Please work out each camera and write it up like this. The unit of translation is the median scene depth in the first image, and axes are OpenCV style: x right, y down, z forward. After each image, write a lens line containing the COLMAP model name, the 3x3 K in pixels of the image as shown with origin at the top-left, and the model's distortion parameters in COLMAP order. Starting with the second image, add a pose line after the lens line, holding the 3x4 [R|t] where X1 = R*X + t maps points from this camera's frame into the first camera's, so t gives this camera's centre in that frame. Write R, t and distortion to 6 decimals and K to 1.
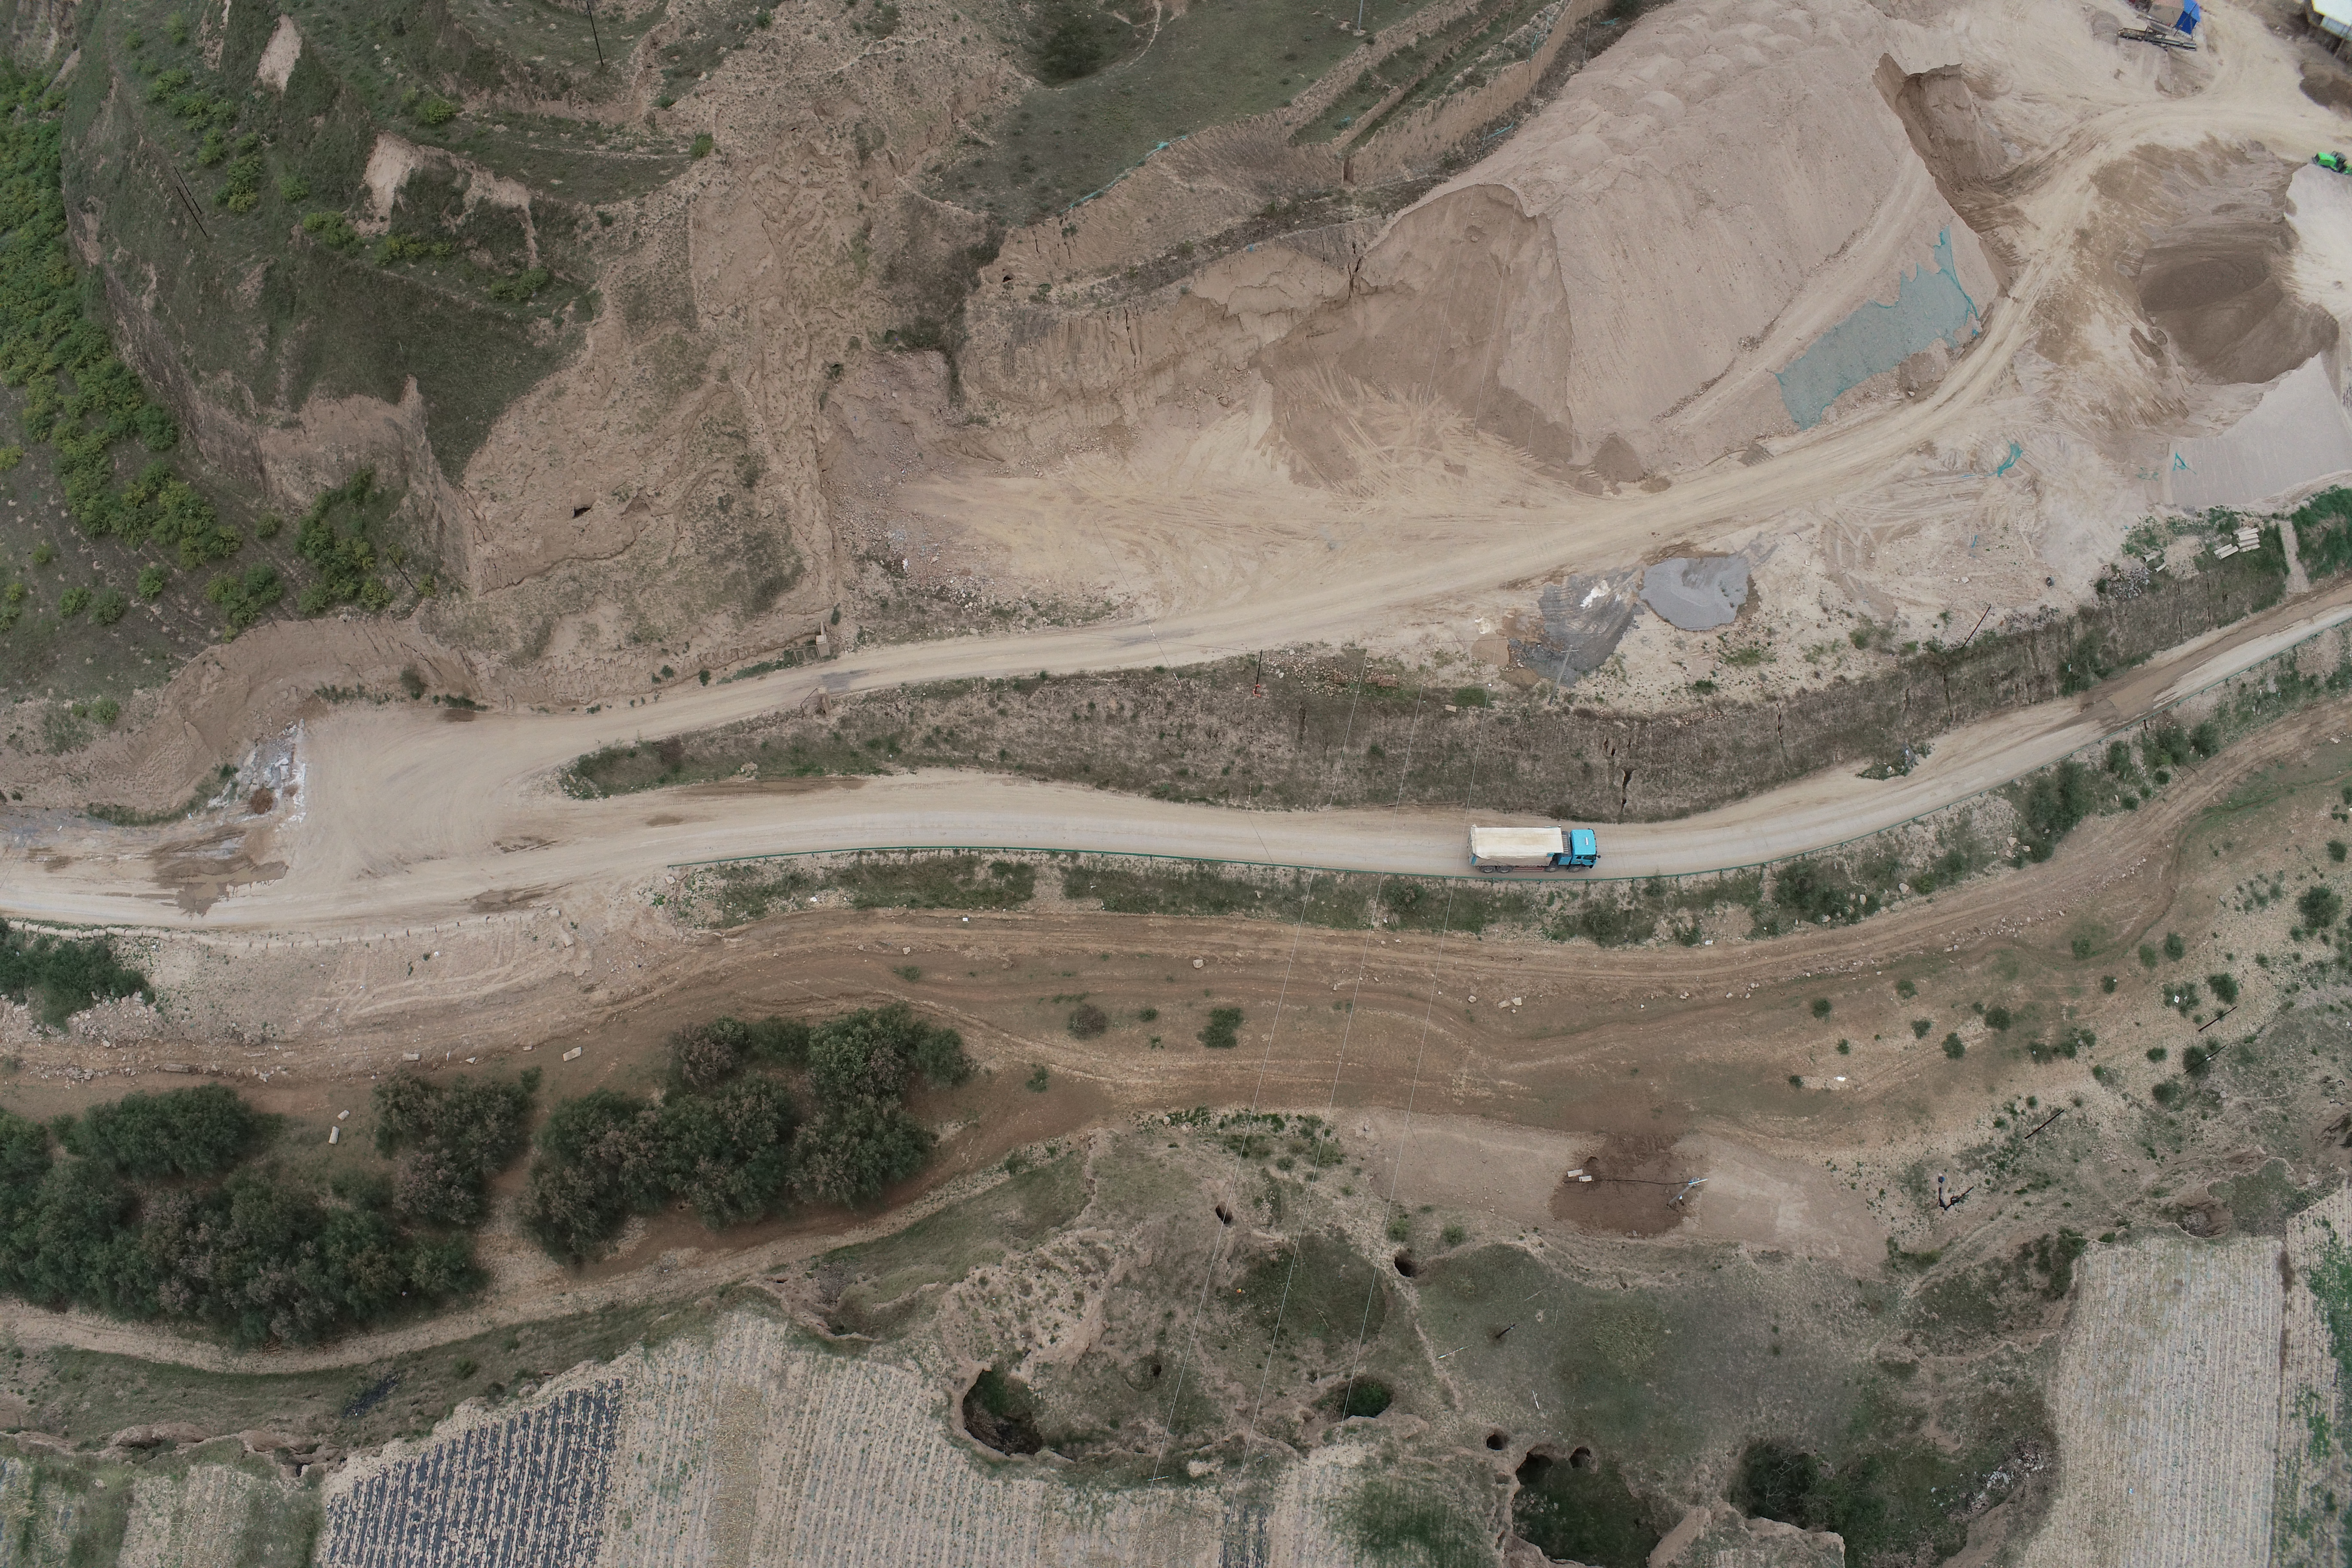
lens RADIAL K [[1625.9, 0, 1162.0], [0, 1625.9, 772.7], [0, 0, 1]] dist [-0.263447, 0.073348]
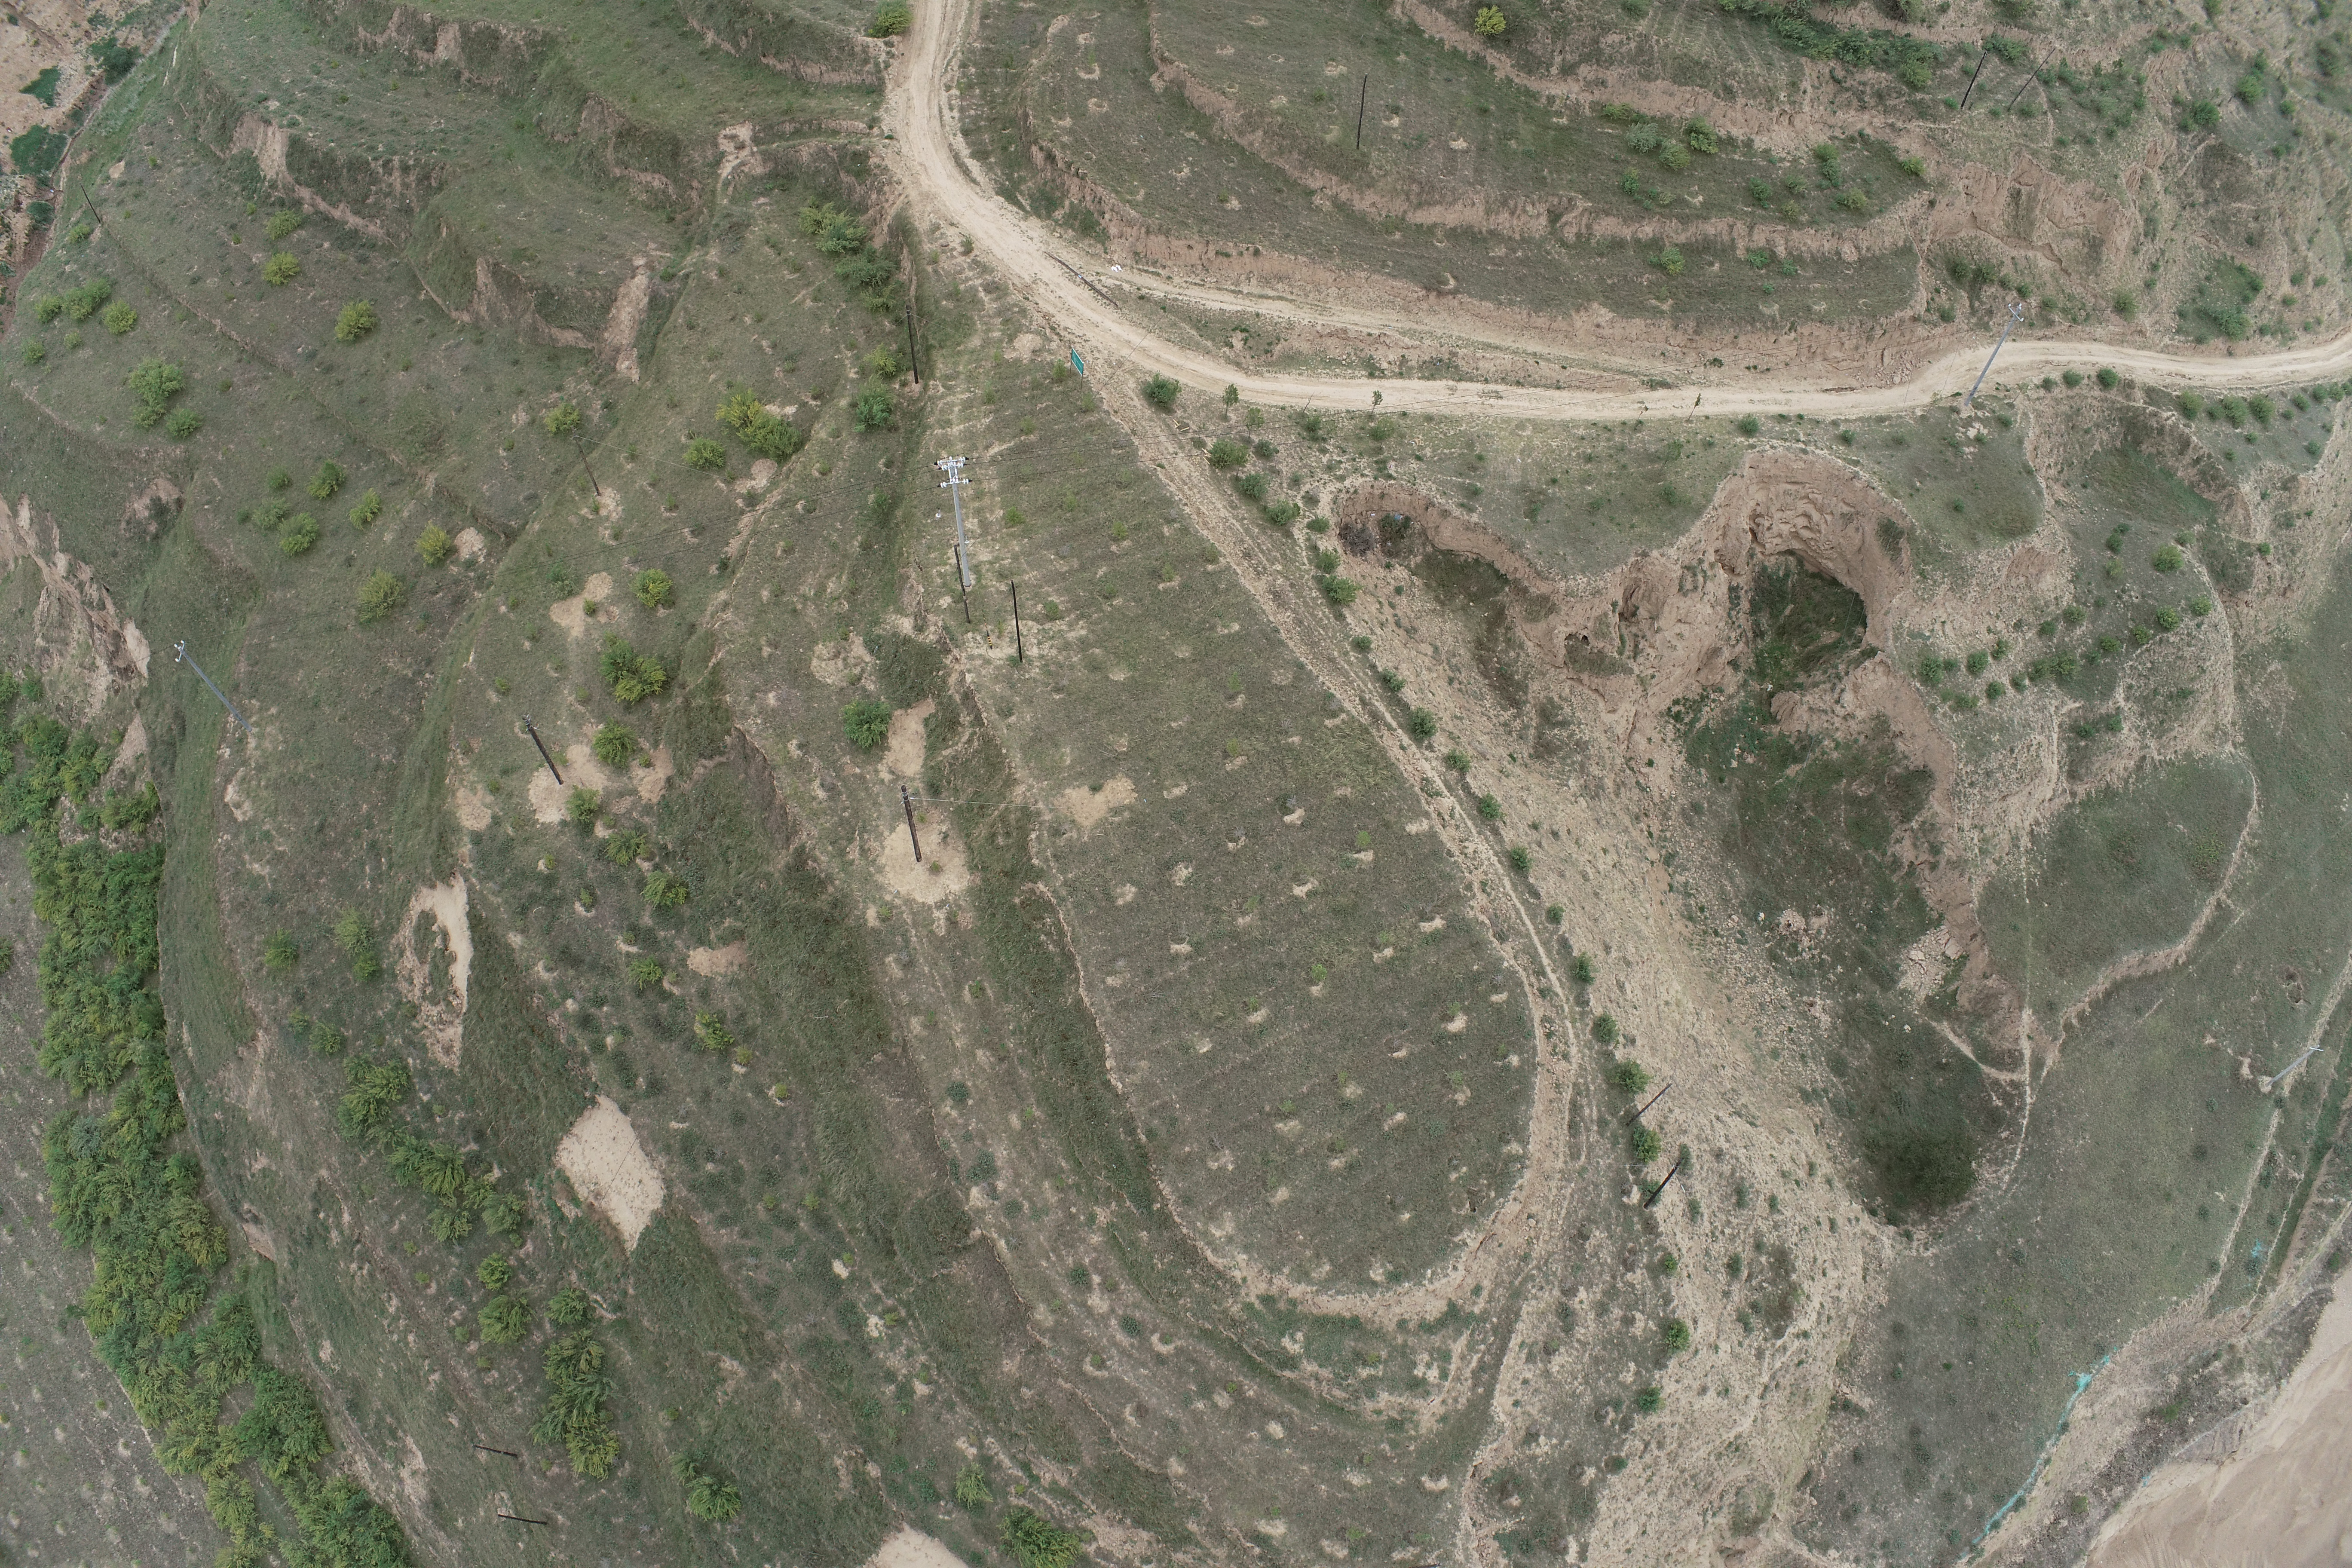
lens RADIAL K [[1625.9, 0, 1170.4], [0, 1625.9, 790.9], [0, 0, 1]] dist [-0.263447, 0.073348]
pose [[0.999806, 0.019663, 0.001459, -0.435479], [-0.019675, 0.999769, 0.008605, -0.706902], [-0.001290, -0.008632, 0.999962, 0.410540]]
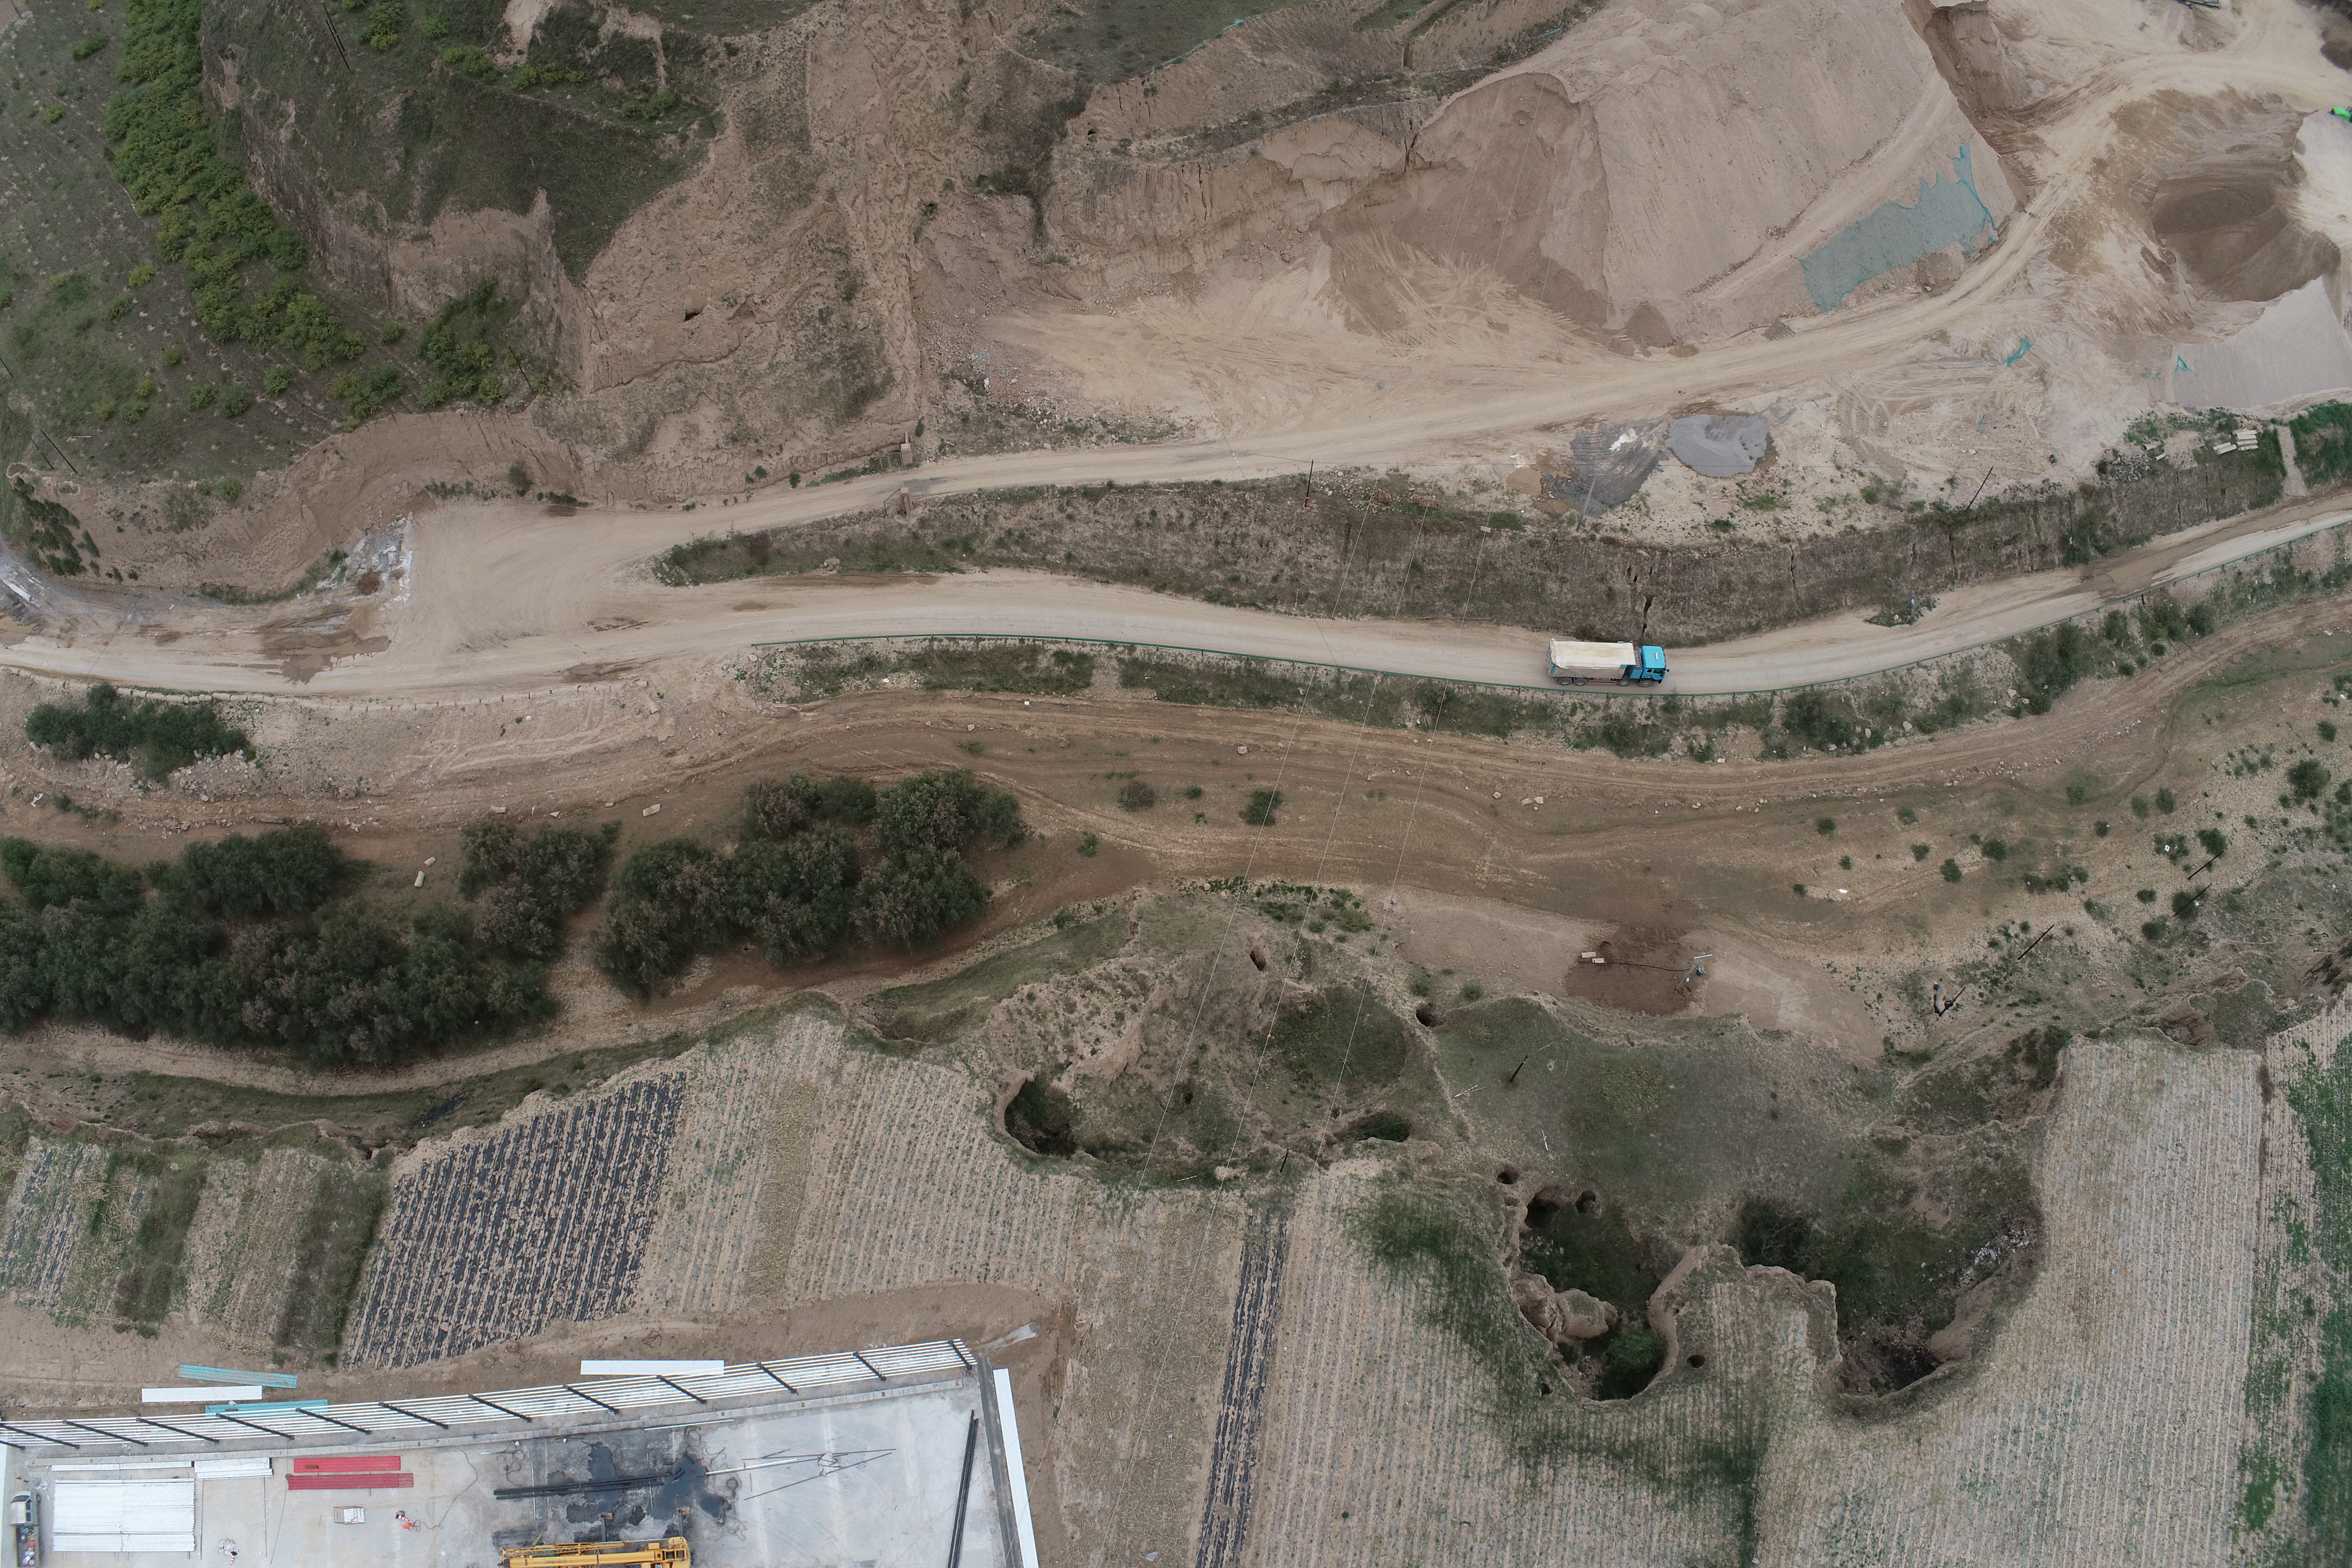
lens RADIAL K [[1625.9, 0, 1164.9], [0, 1625.9, 770.2], [0, 0, 1]] dist [-0.263447, 0.073348]
pose [[0.998744, 0.044323, -0.023377, -0.003018], [-0.044323, 0.999017, 0.000547, 0.131286], [0.023378, 0.000490, 0.999727, -0.075356]]
